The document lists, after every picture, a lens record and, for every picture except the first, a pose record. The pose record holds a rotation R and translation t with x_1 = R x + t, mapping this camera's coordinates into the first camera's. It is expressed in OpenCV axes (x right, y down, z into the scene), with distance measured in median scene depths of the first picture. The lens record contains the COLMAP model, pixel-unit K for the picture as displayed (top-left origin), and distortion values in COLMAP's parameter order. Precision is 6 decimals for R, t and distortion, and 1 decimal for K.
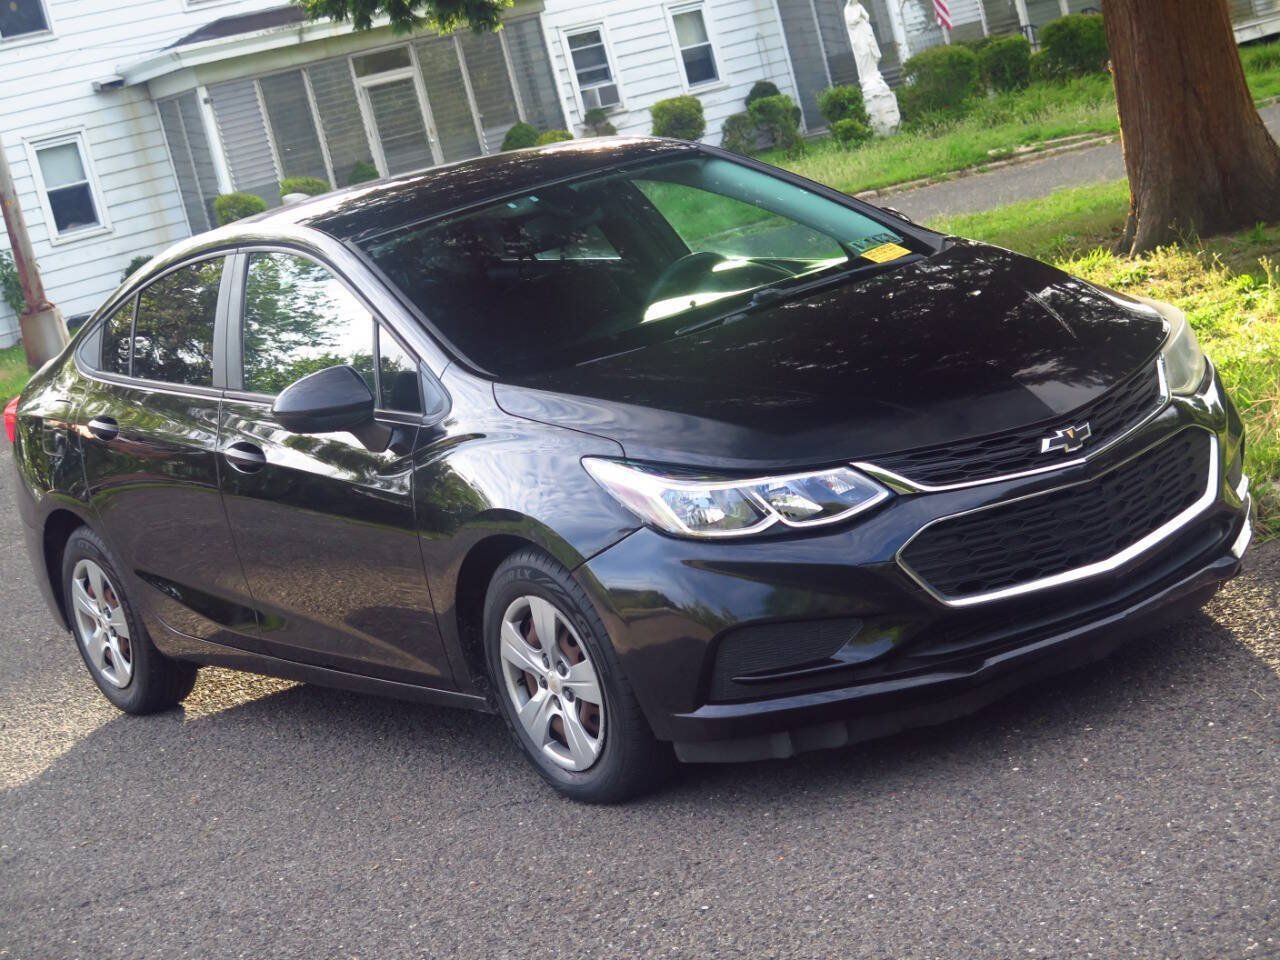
lens RADIAL K [[2775.3, 0, 640.0], [0, 2775.3, 480.0], [0, 0, 1]] dist [-0.068638, 0.393602]
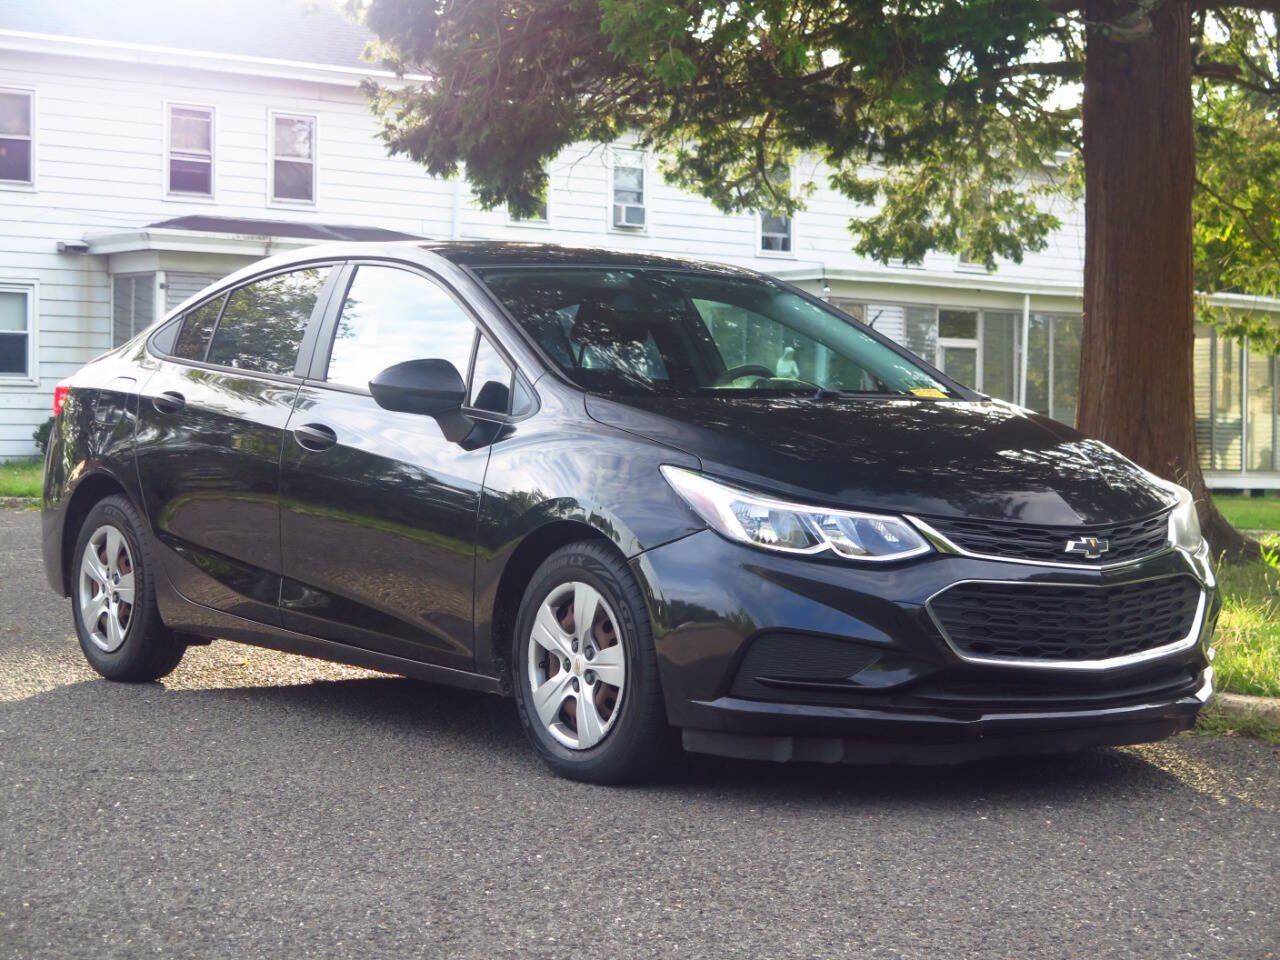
lens RADIAL K [[2775.3, 0, 640.0], [0, 2775.3, 480.0], [0, 0, 1]] dist [-0.068638, 0.393602]
pose [[0.967906, 0.246203, 0.050413, -0.080331], [-0.237084, 0.961087, -0.141789, 0.151801], [-0.083360, 0.125286, 0.988612, -0.094160]]
